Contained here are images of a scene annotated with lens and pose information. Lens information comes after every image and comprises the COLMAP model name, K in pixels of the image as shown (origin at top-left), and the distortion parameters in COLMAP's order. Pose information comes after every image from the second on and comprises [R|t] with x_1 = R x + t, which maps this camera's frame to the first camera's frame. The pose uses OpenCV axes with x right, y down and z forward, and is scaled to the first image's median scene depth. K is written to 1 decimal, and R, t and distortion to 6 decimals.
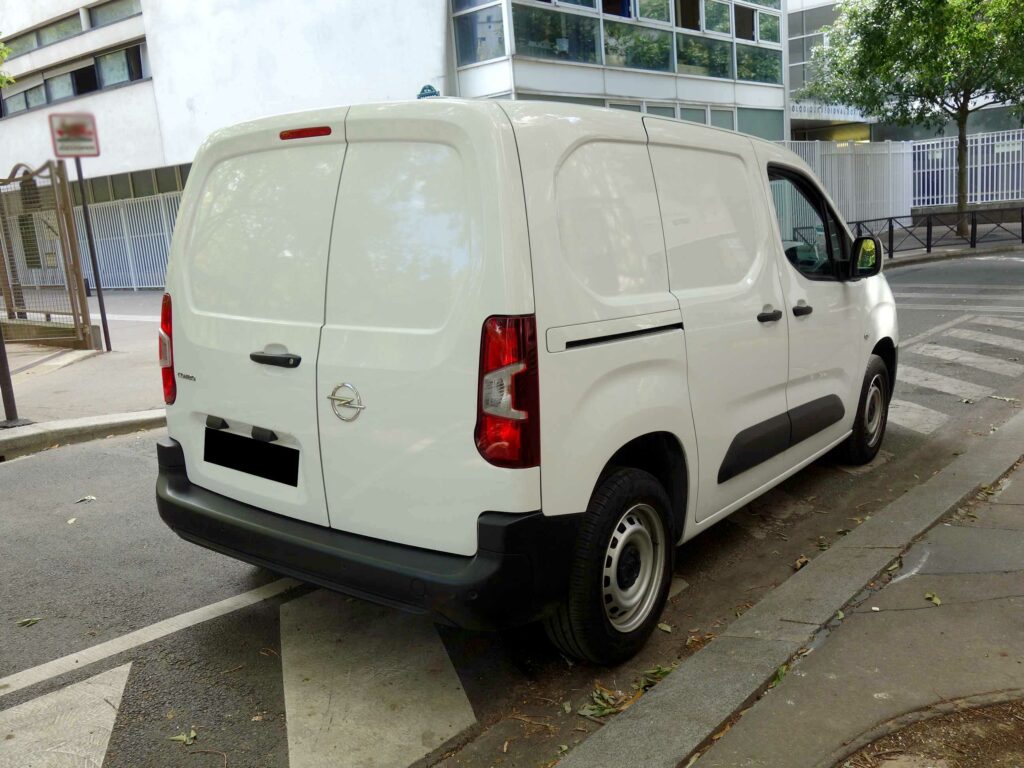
lens RADIAL K [[899.4, 0, 516.5], [0, 899.4, 379.8], [0, 0, 1]] dist [0.007946, -0.005851]
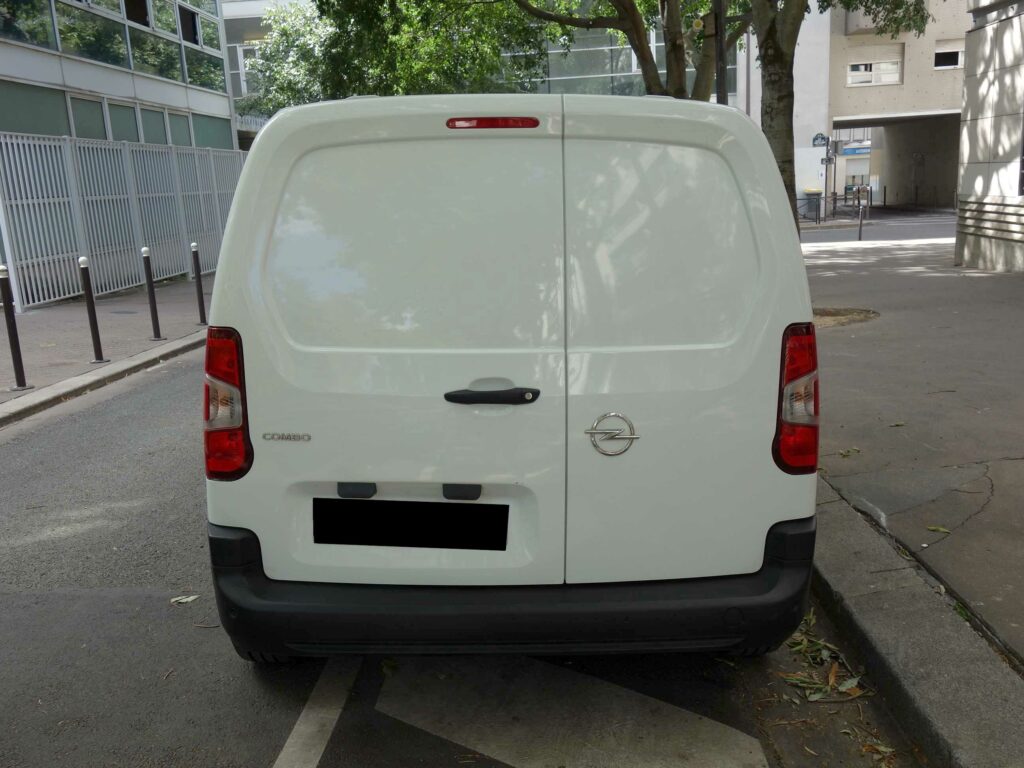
lens RADIAL K [[899.4, 0, 506.9], [0, 899.4, 382.9], [0, 0, 1]] dist [0.007946, -0.005851]
pose [[0.792151, -0.095388, 0.602824, -0.643198], [0.100339, 0.994626, 0.025533, -0.046465], [-0.602020, 0.040261, 0.797465, 0.291166]]
